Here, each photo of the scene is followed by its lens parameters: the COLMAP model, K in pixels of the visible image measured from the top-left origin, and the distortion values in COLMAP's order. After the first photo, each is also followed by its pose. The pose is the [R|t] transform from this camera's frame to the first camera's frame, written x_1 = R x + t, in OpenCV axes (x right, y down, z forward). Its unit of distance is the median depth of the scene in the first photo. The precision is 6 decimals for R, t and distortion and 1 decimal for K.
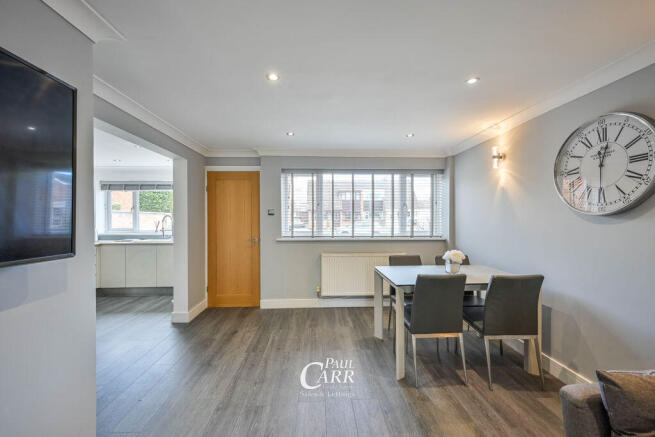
lens RADIAL K [[266.4, 0, 327.5], [0, 266.4, 217.6], [0, 0, 1]] dist [0.000399, 0.000034]
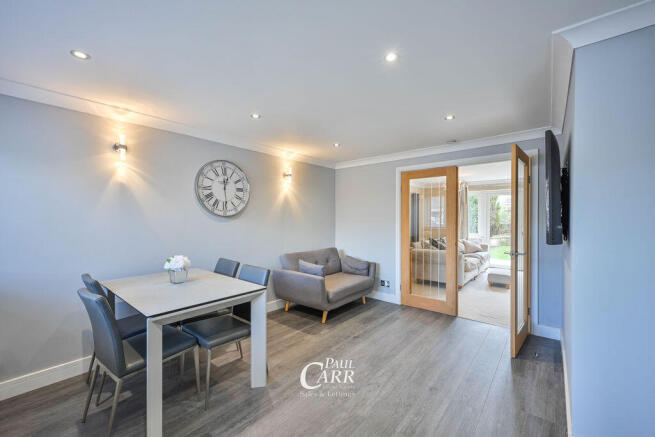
lens RADIAL K [[266.4, 0, 328.0], [0, 266.4, 219.8], [0, 0, 1]] dist [0.000399, 0.000034]
pose [[-0.738341, -0.001583, 0.674426, -0.655248], [-0.000327, 0.999998, 0.001989, 0.004380], [-0.674427, 0.001248, -0.738340, 1.835661]]
